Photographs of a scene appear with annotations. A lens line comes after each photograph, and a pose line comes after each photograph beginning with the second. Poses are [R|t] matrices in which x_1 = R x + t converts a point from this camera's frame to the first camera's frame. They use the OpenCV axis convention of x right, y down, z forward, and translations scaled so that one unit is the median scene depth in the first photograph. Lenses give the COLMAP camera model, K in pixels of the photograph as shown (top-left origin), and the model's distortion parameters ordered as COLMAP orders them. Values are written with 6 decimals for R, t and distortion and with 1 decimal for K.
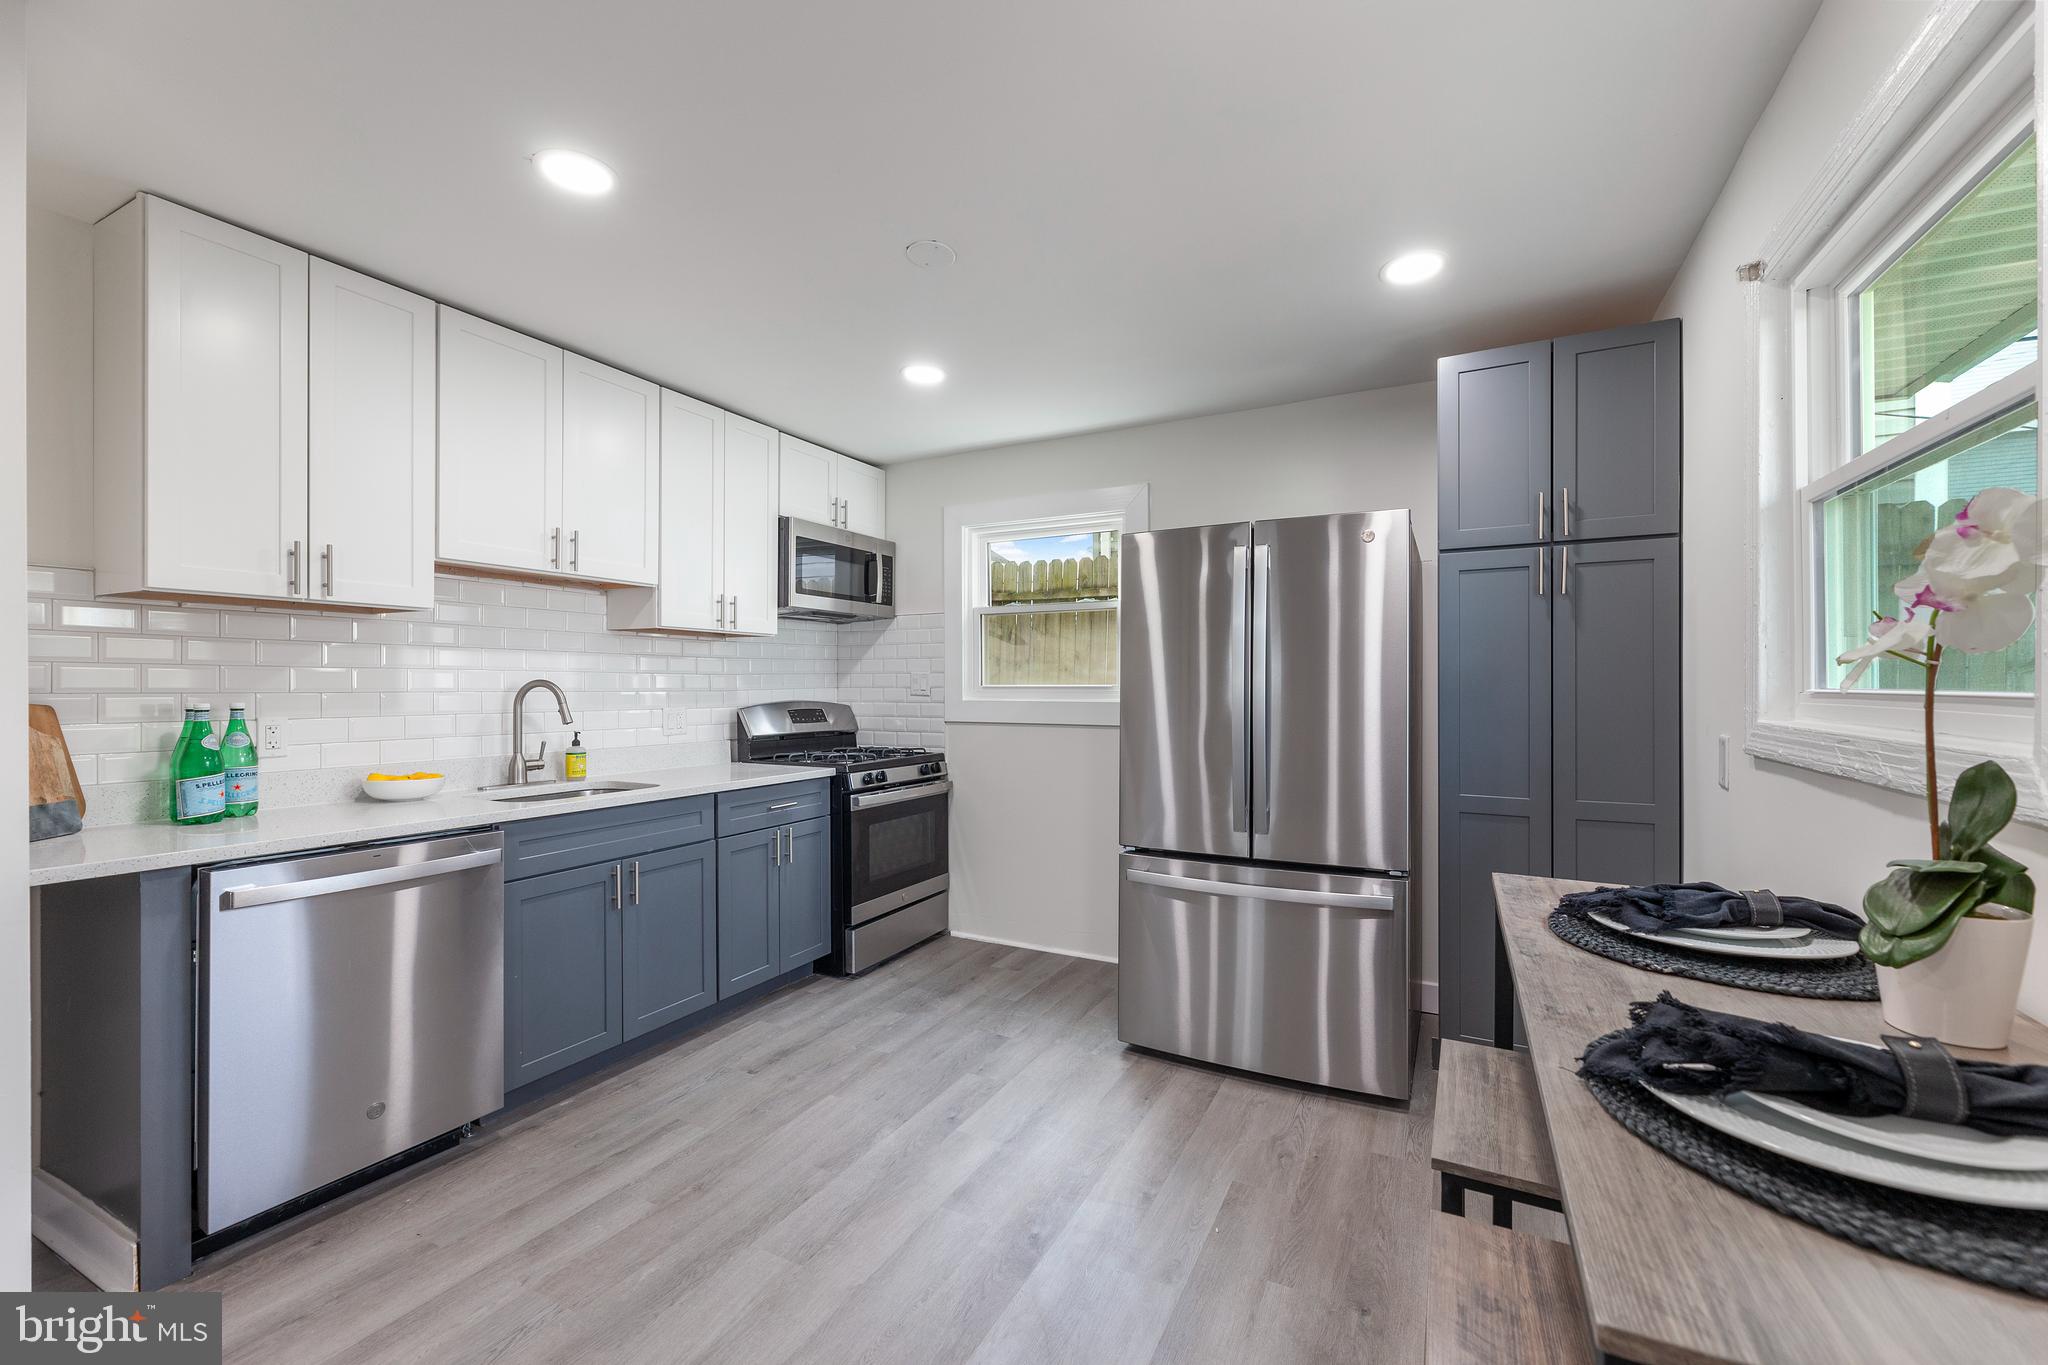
lens RADIAL K [[828.9, 0, 1029.4], [0, 828.9, 687.2], [0, 0, 1]] dist [-0.001567, 0.000618]
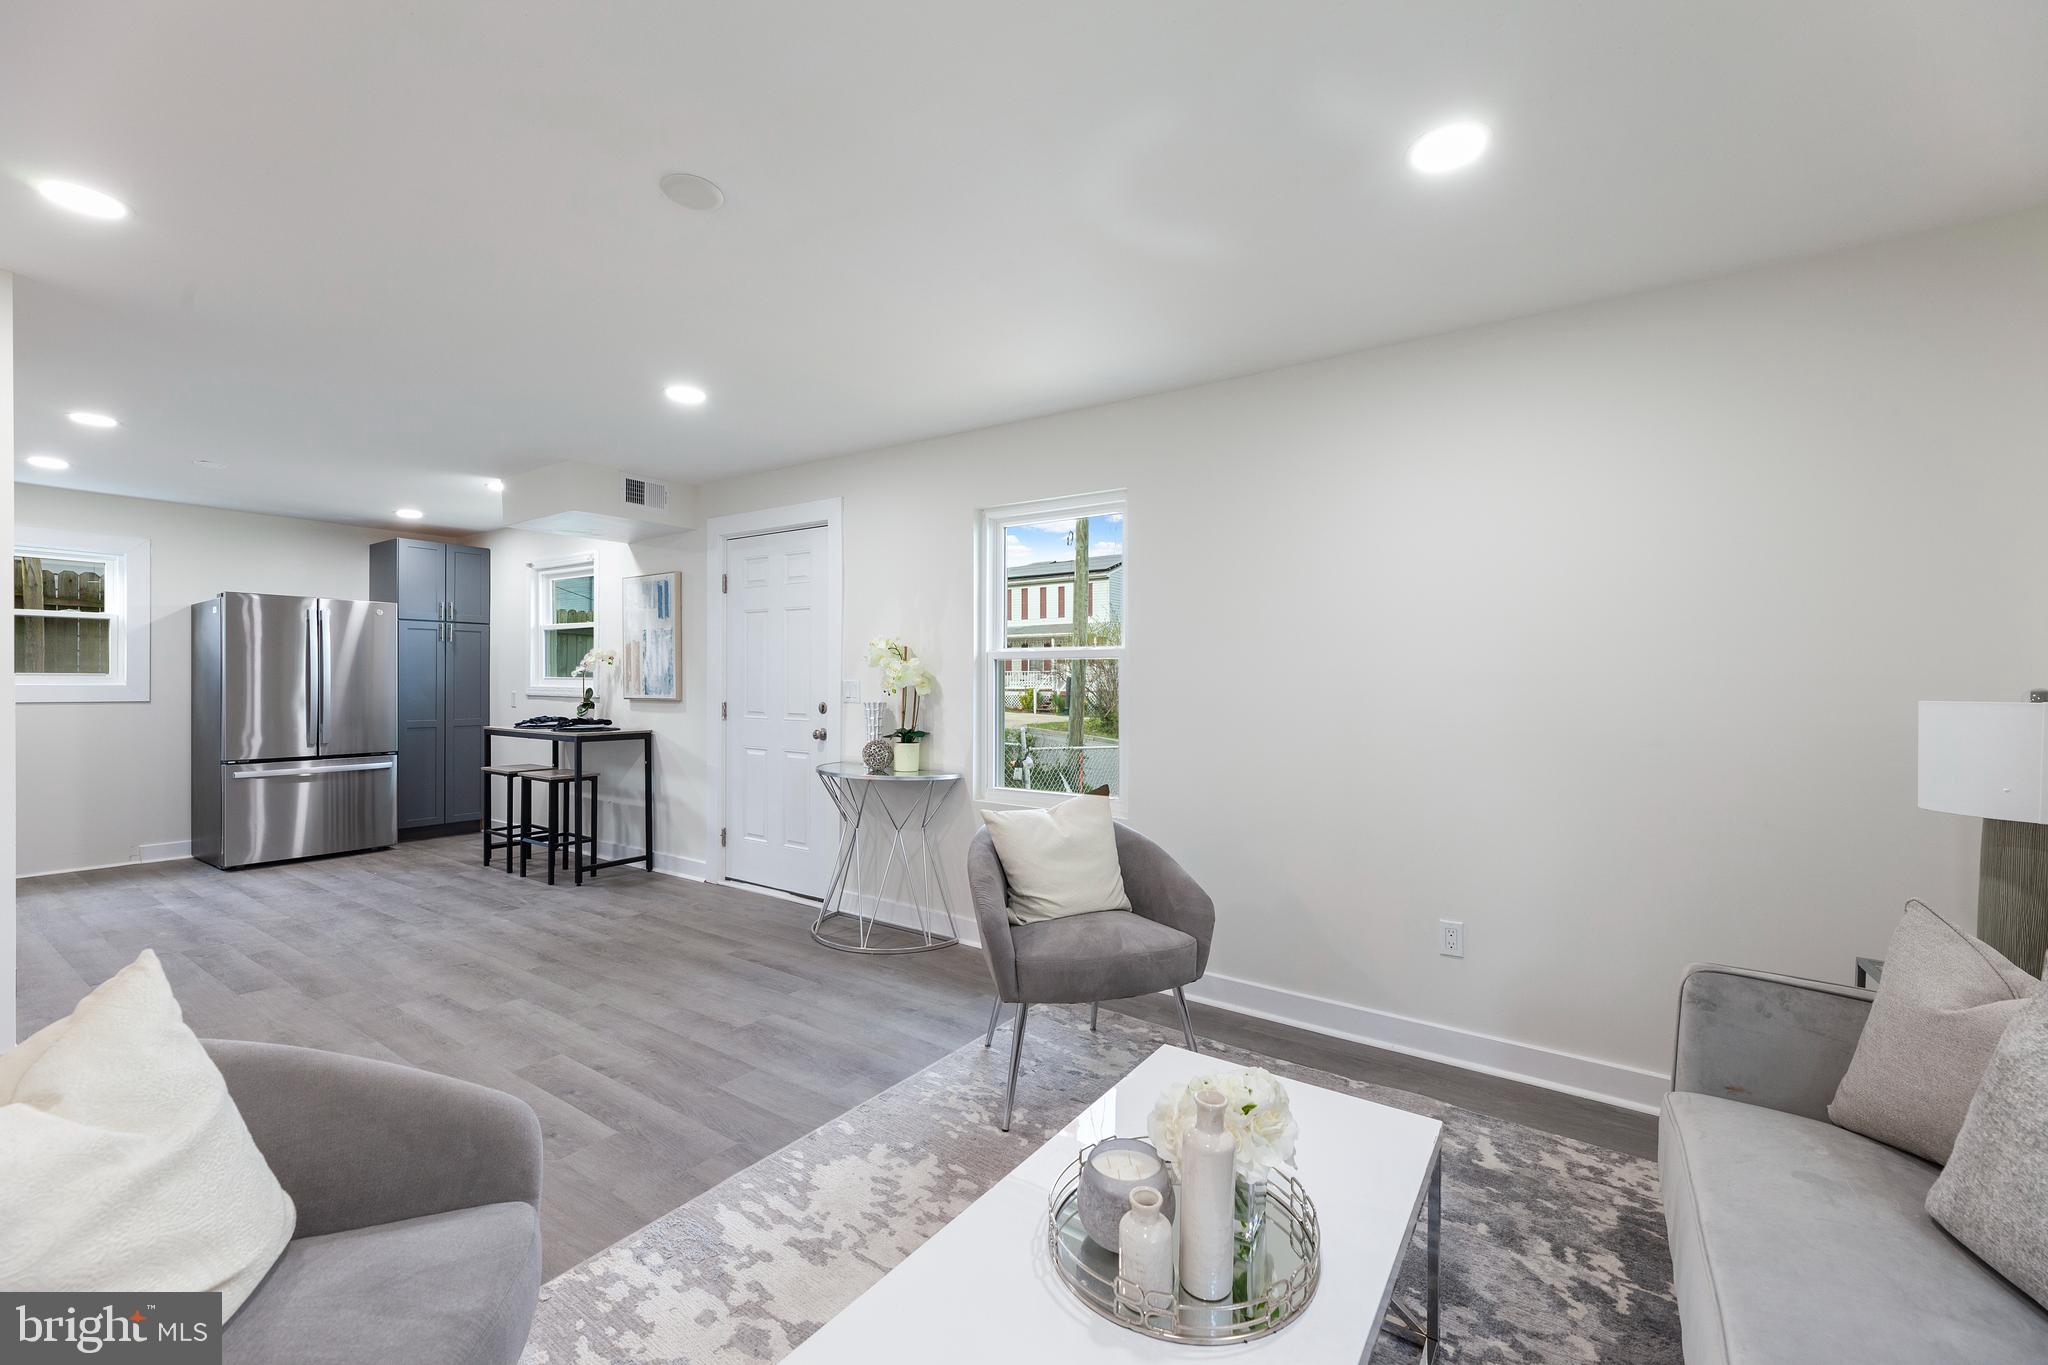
lens RADIAL K [[828.9, 0, 1035.4], [0, 828.9, 685.6], [0, 0, 1]] dist [-0.001567, 0.000618]
pose [[0.121506, -0.004046, 0.992583, -1.208792], [-0.001852, 0.999989, 0.004303, 0.009308], [-0.992589, -0.002361, 0.121497, -0.810558]]
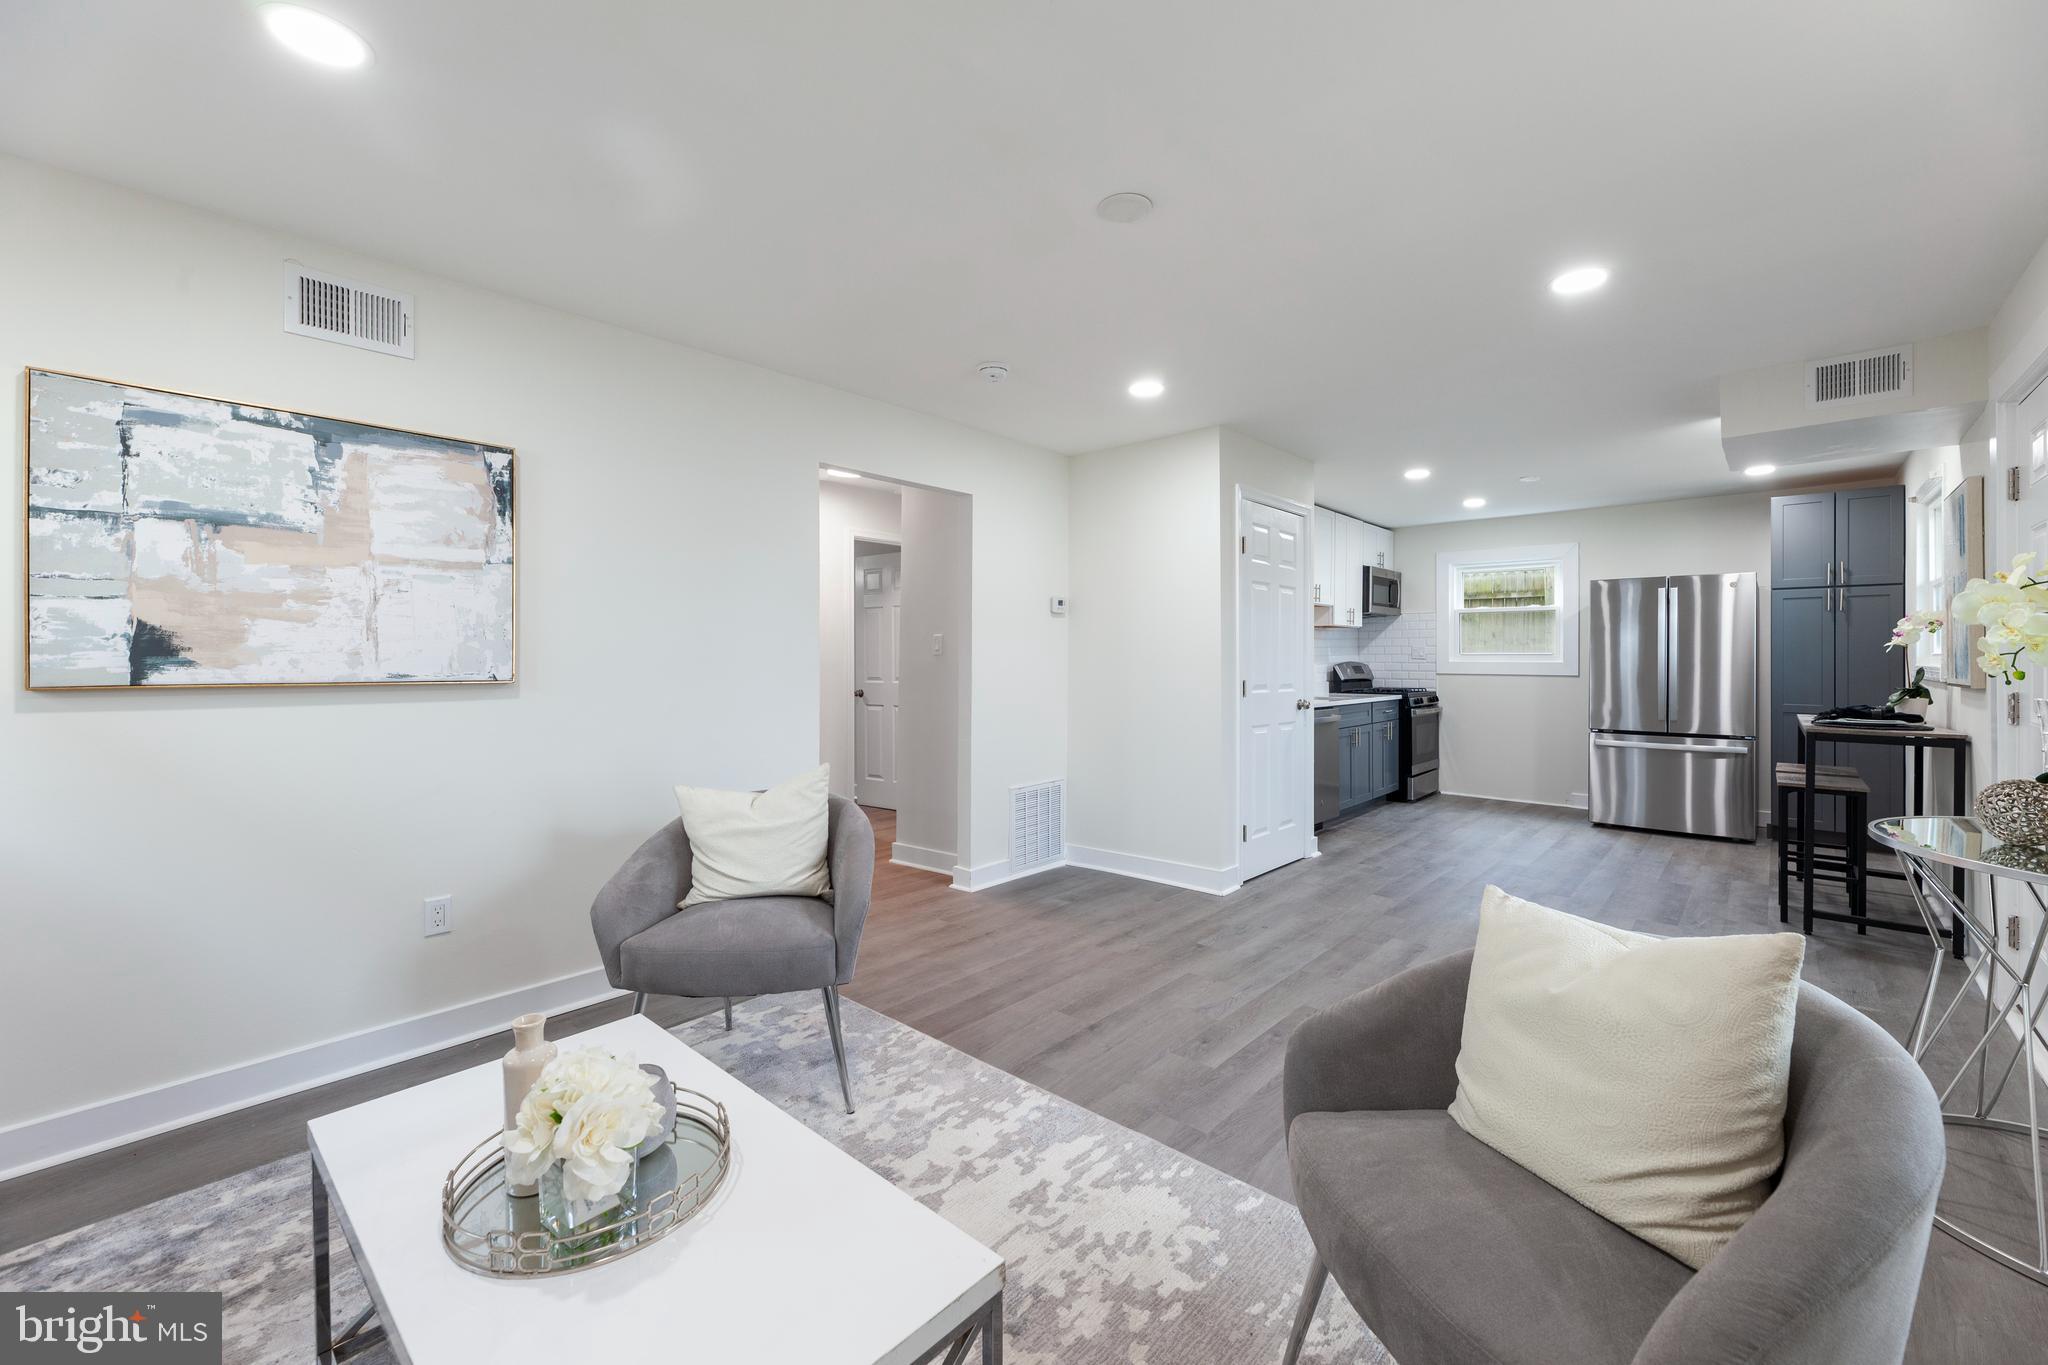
lens RADIAL K [[828.9, 0, 1028.5], [0, 828.9, 656.6], [0, 0, 1]] dist [-0.001567, 0.000618]
pose [[0.967220, 0.001697, -0.253935, -0.593434], [-0.002257, 0.999996, -0.001917, 0.012338], [0.253930, 0.002428, 0.967219, -1.127255]]
